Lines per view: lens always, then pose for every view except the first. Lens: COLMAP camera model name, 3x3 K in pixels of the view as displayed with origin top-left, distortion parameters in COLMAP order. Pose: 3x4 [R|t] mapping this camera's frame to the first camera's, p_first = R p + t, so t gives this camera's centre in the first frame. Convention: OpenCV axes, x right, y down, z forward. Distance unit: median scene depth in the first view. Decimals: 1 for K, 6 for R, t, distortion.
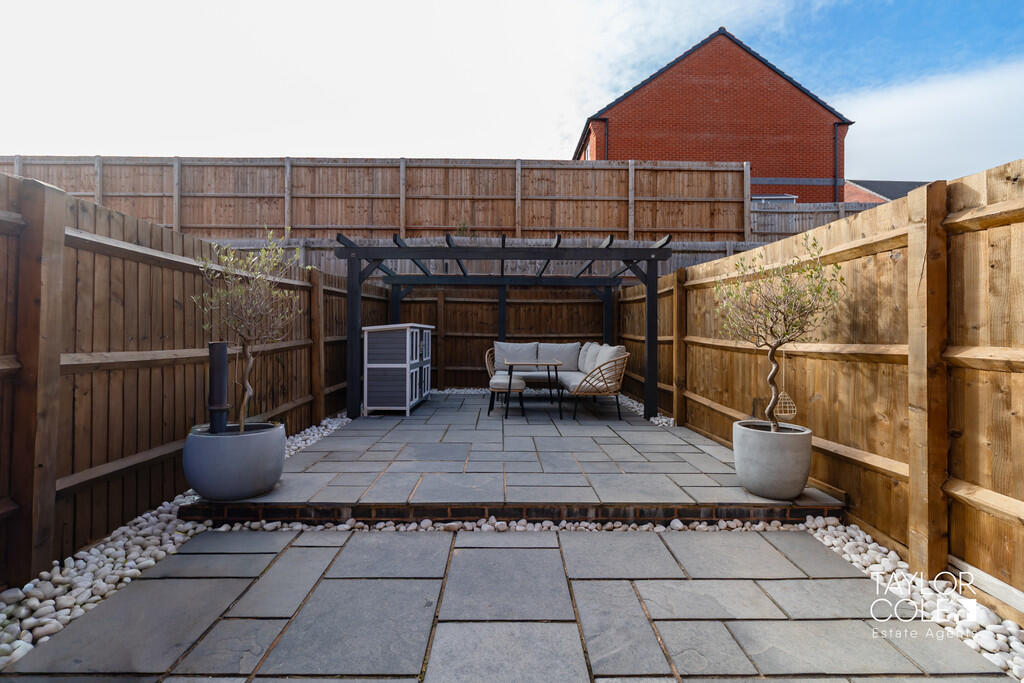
lens RADIAL K [[445.8, 0, 510.3], [0, 445.8, 336.8], [0, 0, 1]] dist [-0.001168, -0.000207]
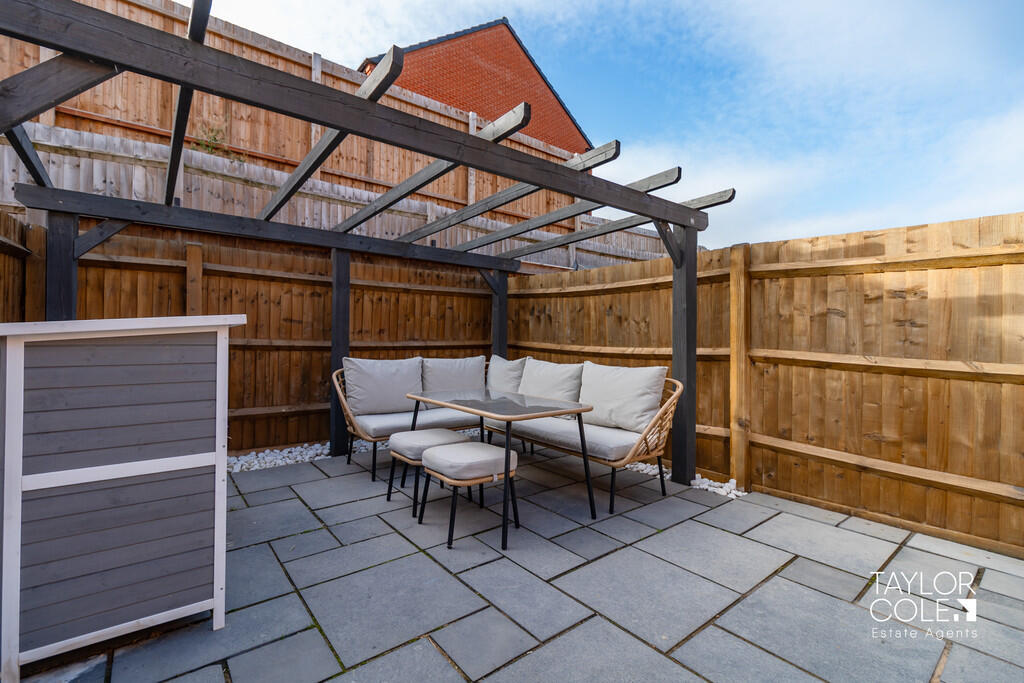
lens RADIAL K [[445.8, 0, 509.4], [0, 445.8, 338.6], [0, 0, 1]] dist [-0.001168, -0.000207]
pose [[0.795718, 0.002800, 0.605661, -0.256236], [-0.002403, 0.999996, -0.001466, -0.013957], [-0.605663, -0.000289, 0.795722, 0.647750]]
